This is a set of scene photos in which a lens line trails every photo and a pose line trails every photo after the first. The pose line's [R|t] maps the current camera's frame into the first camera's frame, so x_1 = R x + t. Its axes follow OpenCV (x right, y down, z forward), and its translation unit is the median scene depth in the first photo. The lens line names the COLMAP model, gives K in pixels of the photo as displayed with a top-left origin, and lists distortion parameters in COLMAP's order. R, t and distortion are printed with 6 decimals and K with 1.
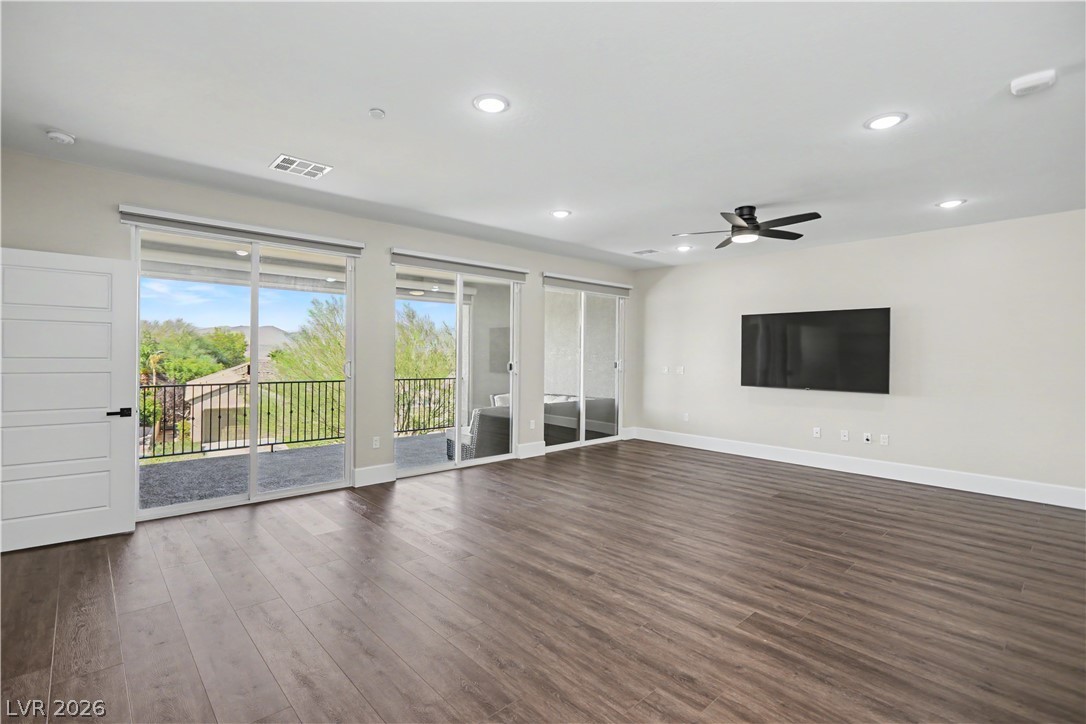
lens RADIAL K [[503.3, 0, 534.6], [0, 503.3, 358.0], [0, 0, 1]] dist [0.000225, 0.000206]
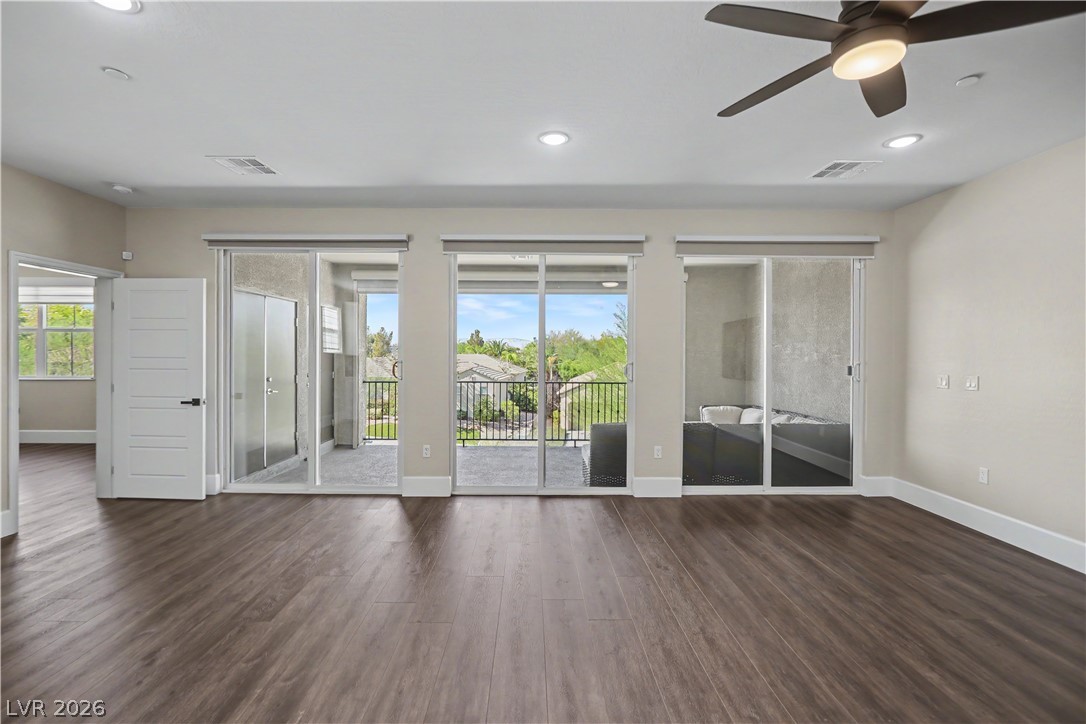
lens RADIAL K [[501.2, 0, 547.7], [0, 501.2, 356.2], [0, 0, 1]] dist [-0.002947, -0.001094]
pose [[0.743277, -0.002940, -0.668978, 0.356425], [-0.001564, 0.999980, -0.006133, 0.001107], [0.668982, 0.005605, 0.743257, 0.368871]]
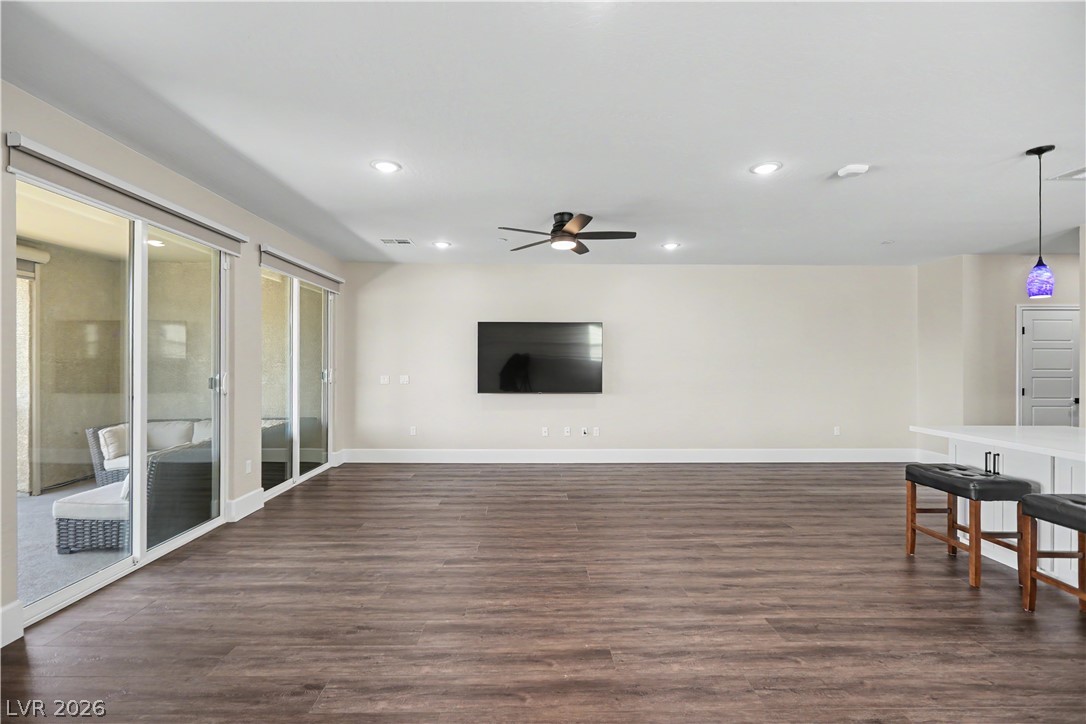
lens RADIAL K [[486.0, 0, 534.9], [0, 486.0, 362.9], [0, 0, 1]] dist [-0.003113, -0.000581]
pose [[0.664574, -0.006959, 0.747190, -0.235633], [0.009669, 0.999953, 0.000714, -0.004305], [-0.747160, 0.006751, 0.664610, 0.278618]]
